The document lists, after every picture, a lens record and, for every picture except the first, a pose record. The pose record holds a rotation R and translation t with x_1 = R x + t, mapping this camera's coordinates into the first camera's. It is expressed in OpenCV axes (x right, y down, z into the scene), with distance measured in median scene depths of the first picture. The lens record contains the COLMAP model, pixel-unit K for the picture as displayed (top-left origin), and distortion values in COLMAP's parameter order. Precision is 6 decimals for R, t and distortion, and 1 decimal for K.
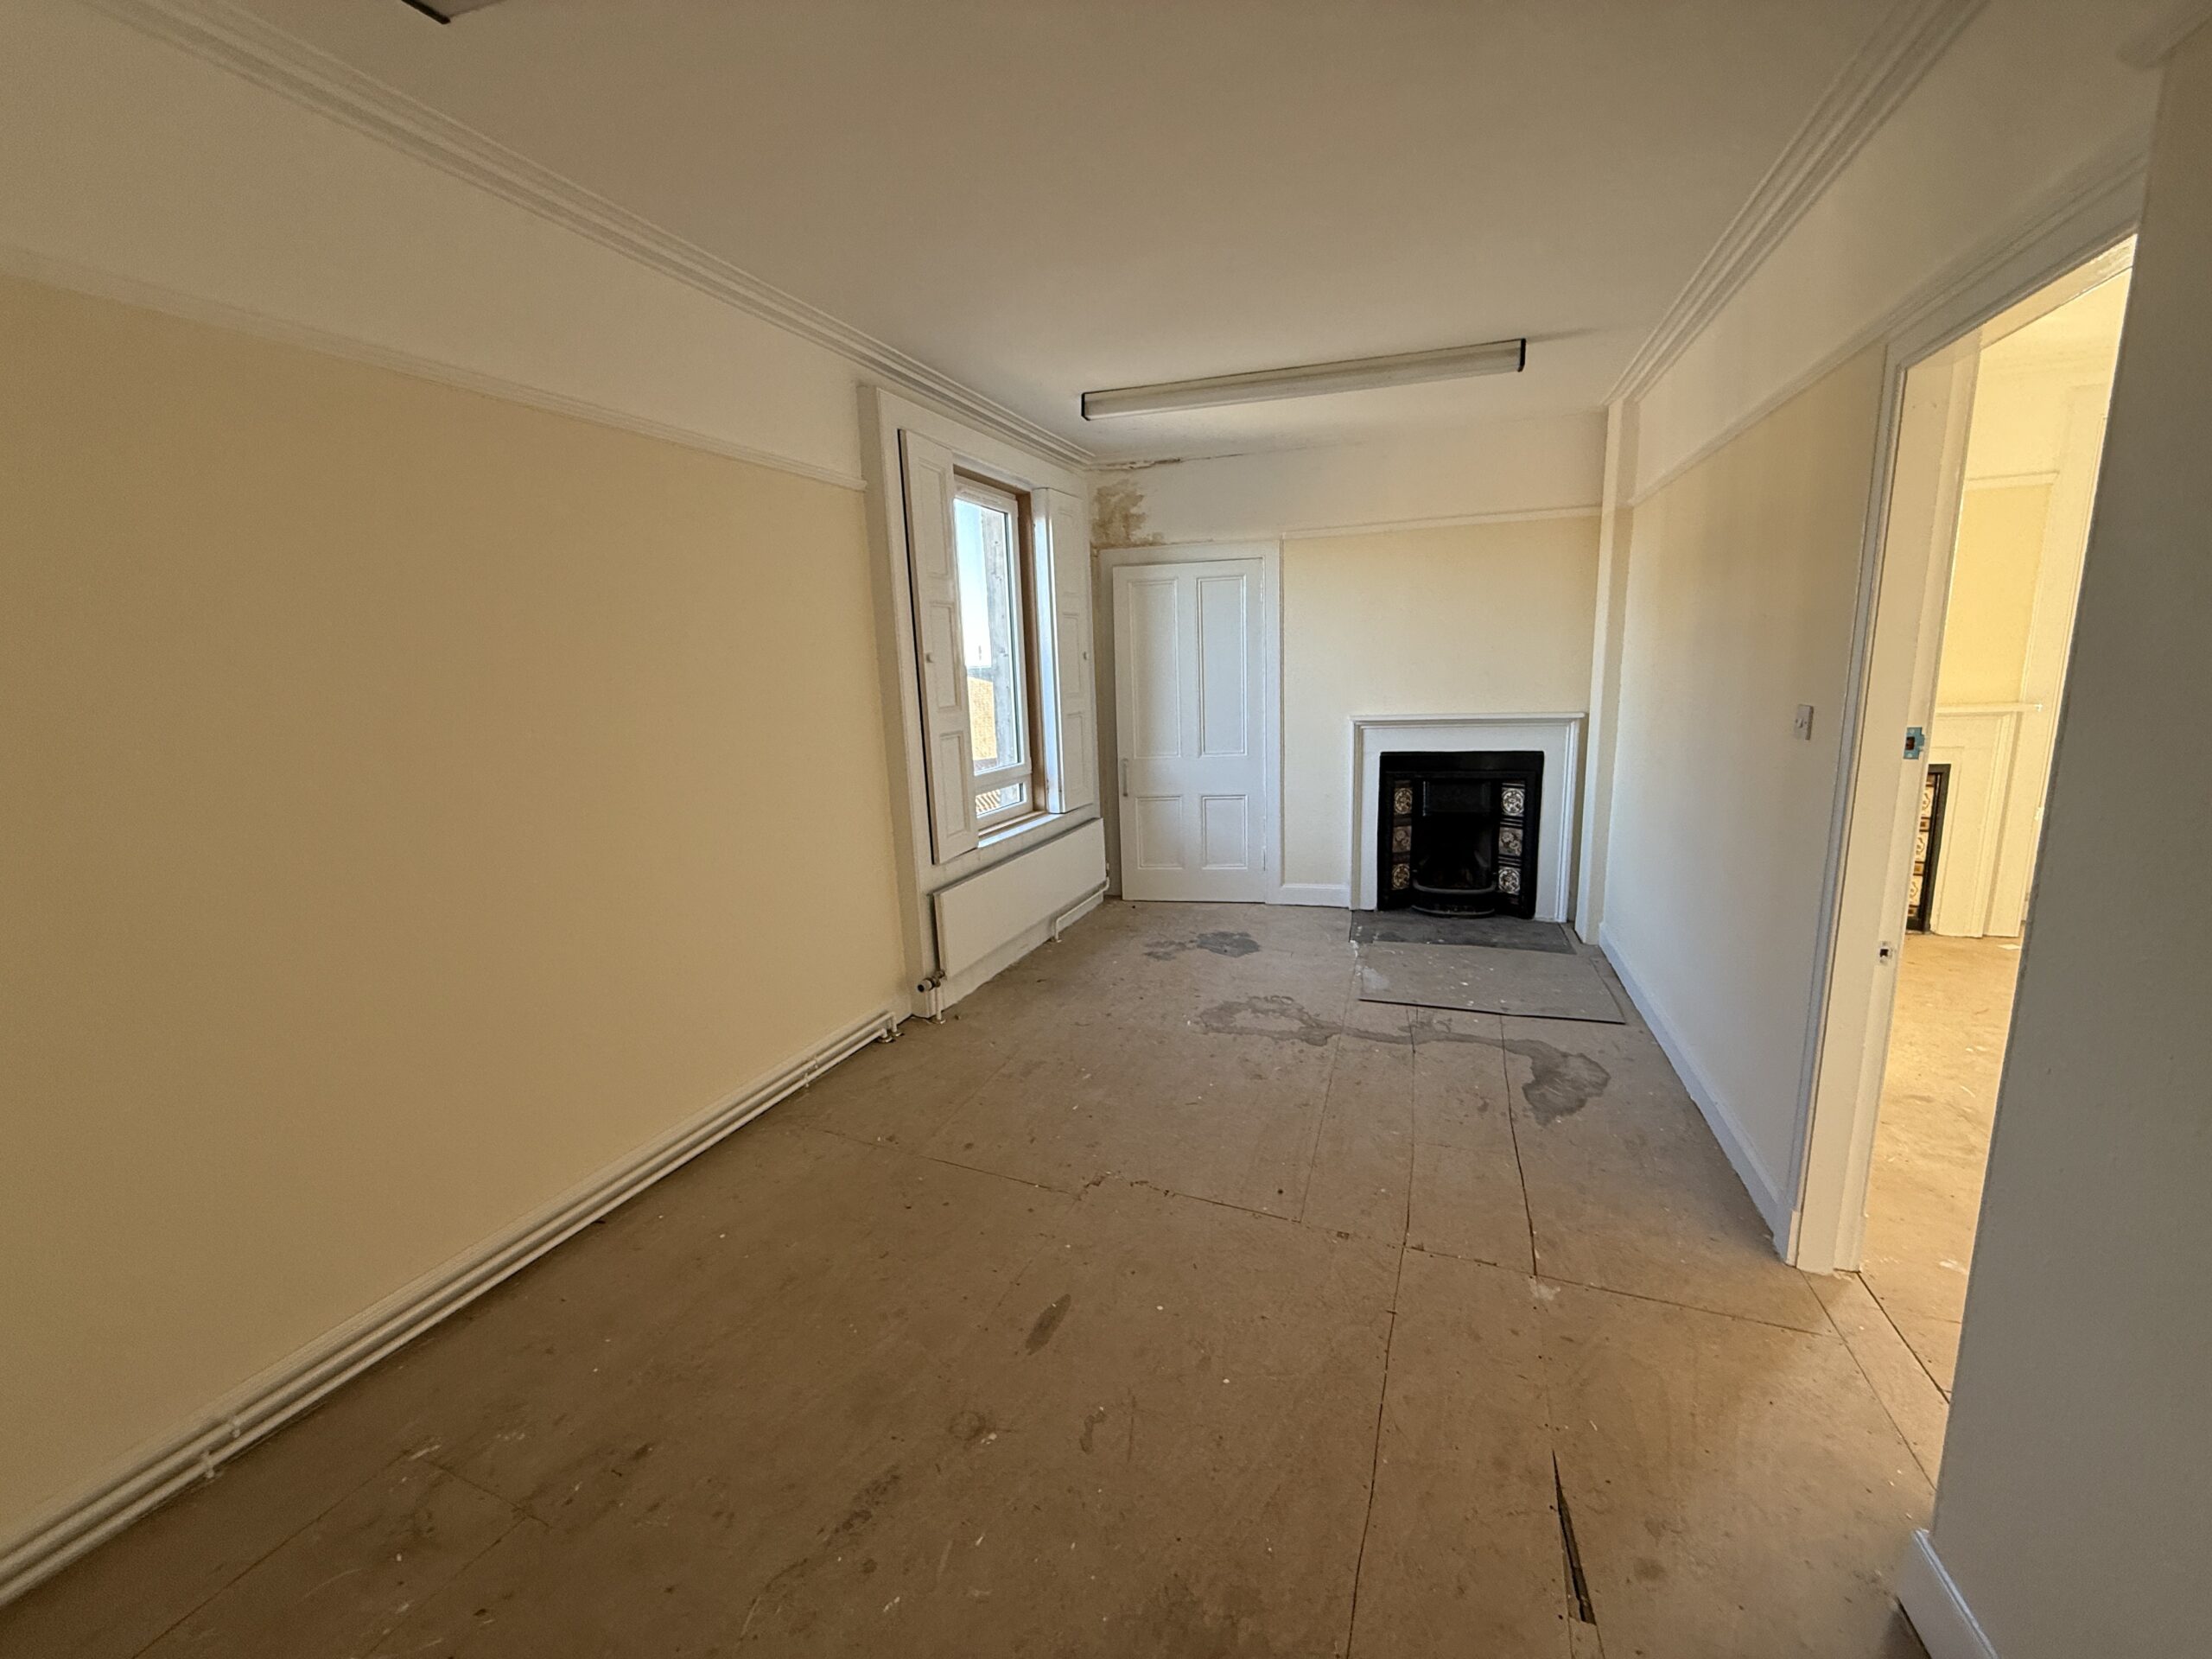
lens RADIAL K [[869.8, 0, 1106.0], [0, 869.8, 829.5], [0, 0, 1]] dist [0.001645, 0.000185]
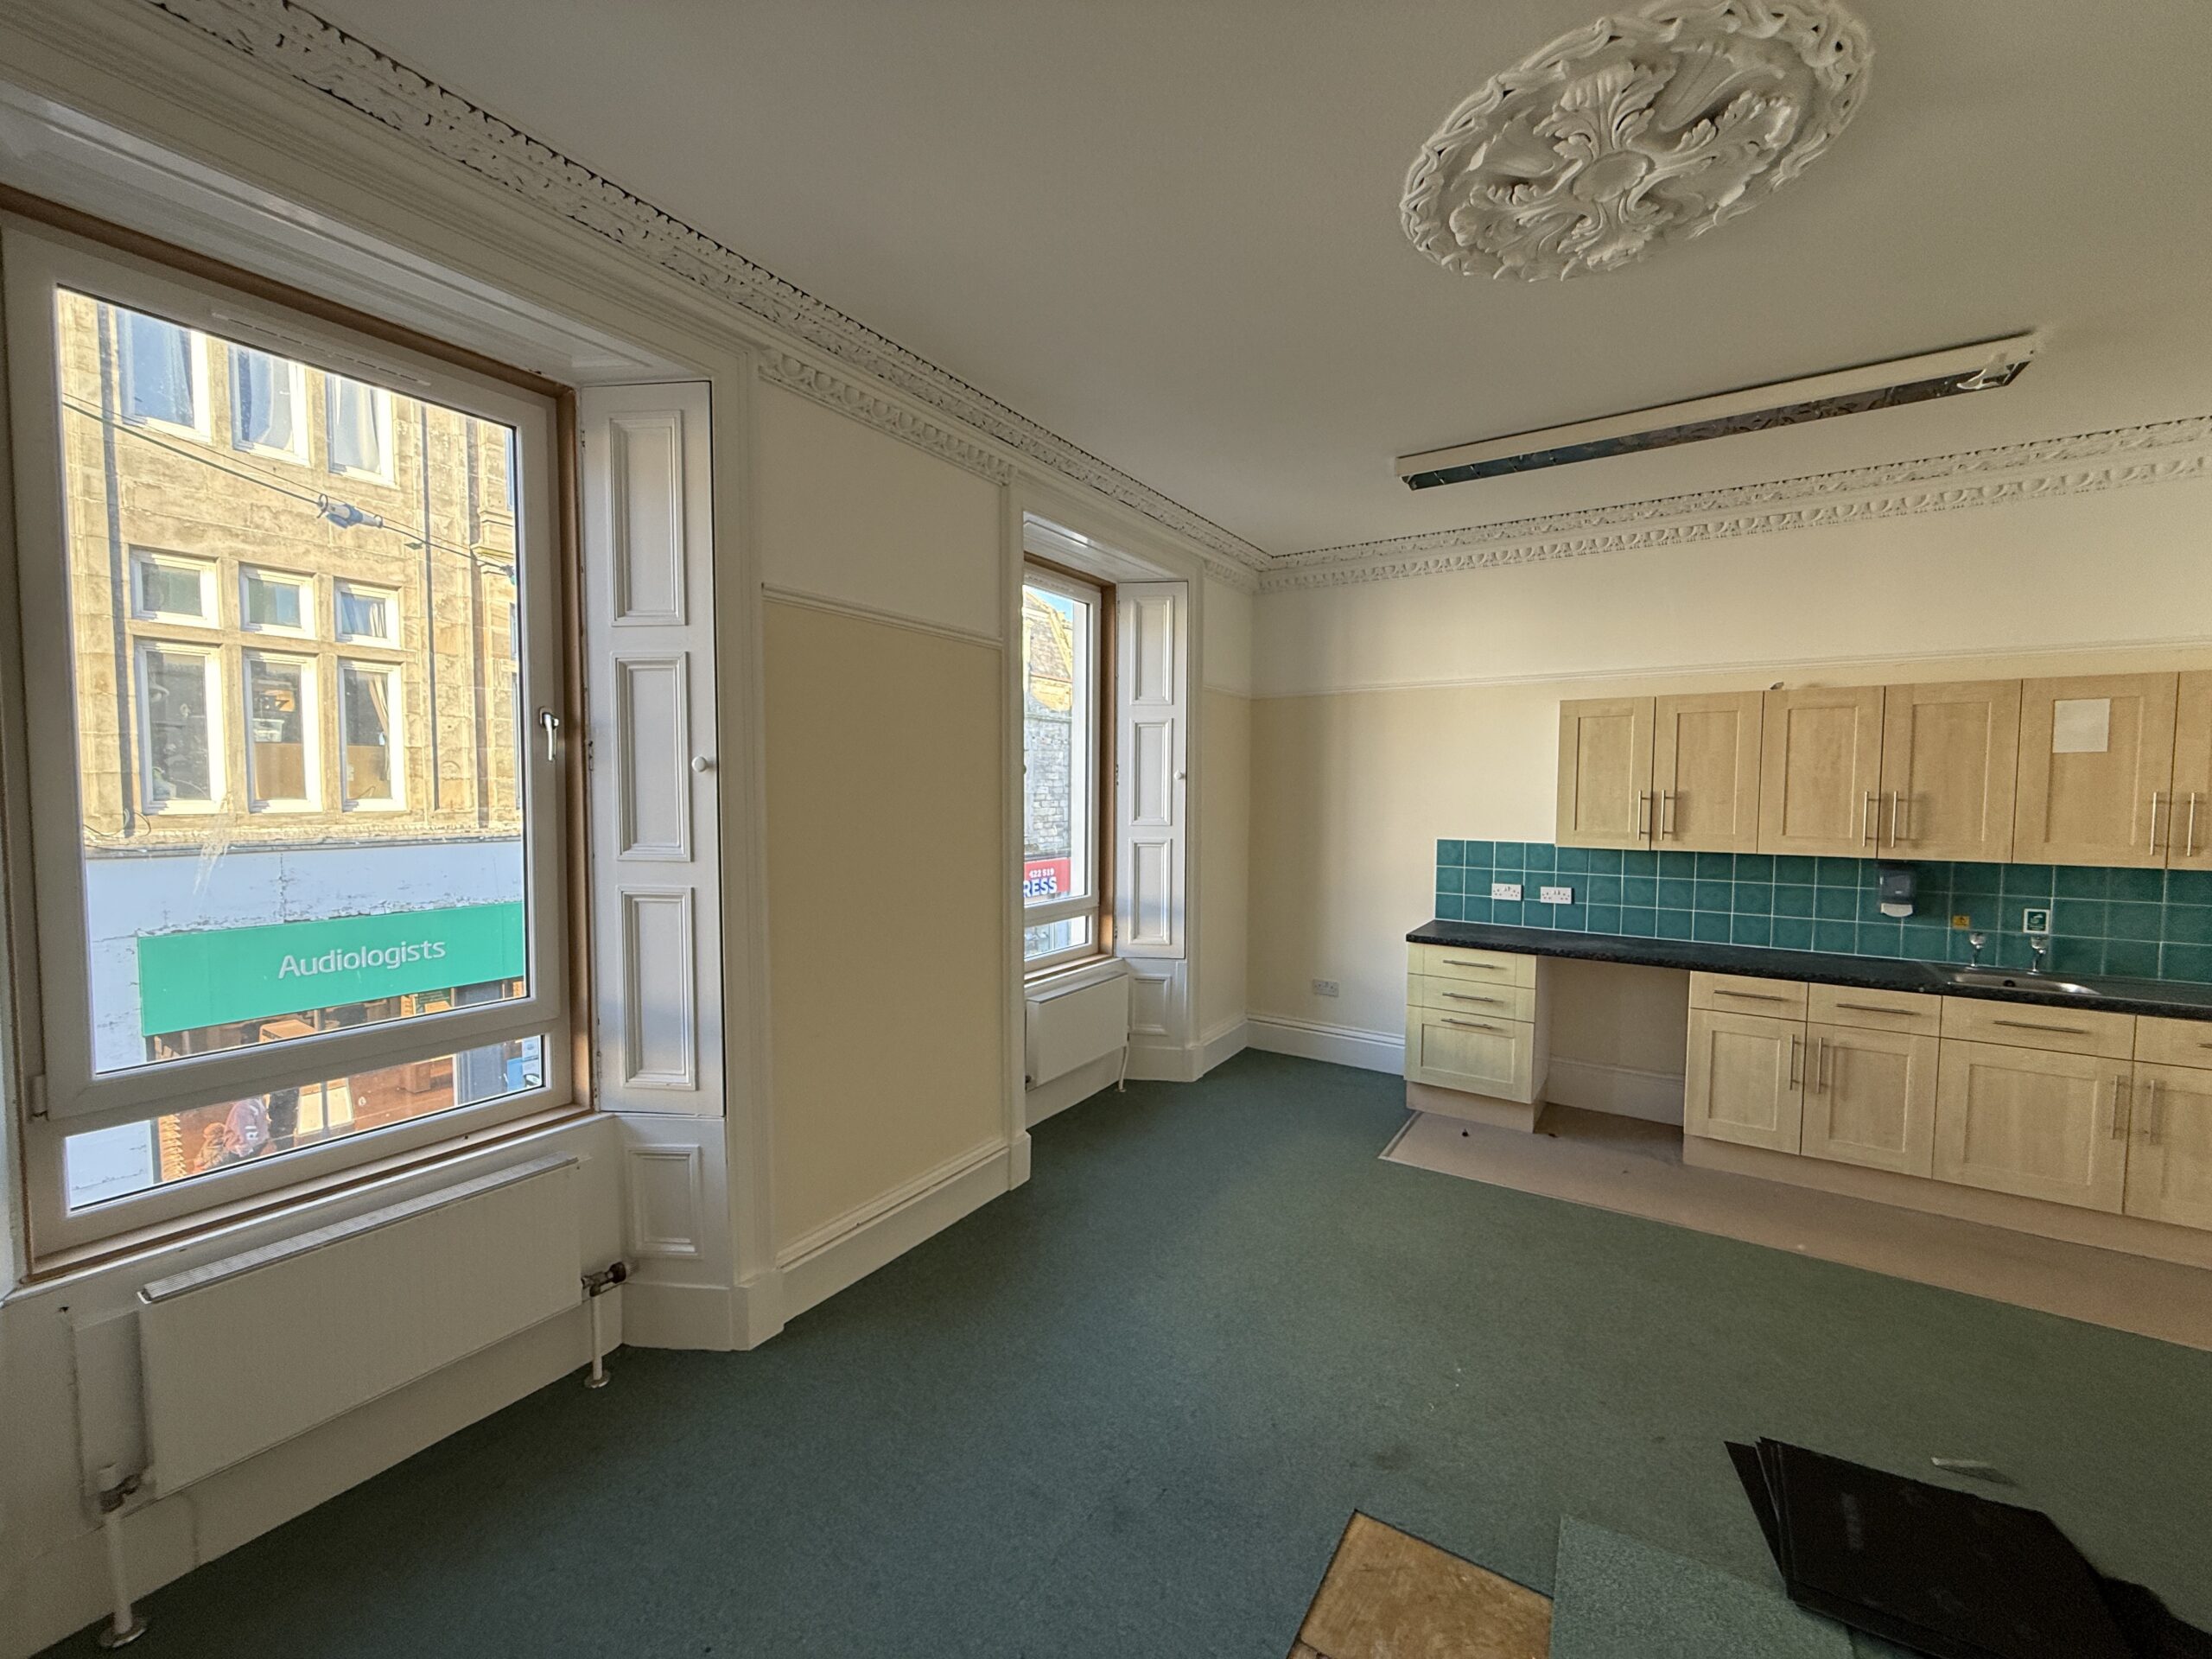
lens RADIAL K [[869.8, 0, 1106.0], [0, 869.8, 829.5], [0, 0, 1]] dist [0.001645, 0.000185]
pose [[0.976896, 0.061211, -0.204761, 0.092279], [-0.088078, 0.988267, -0.124784, -0.037730], [0.194720, 0.139936, 0.970825, 0.197215]]
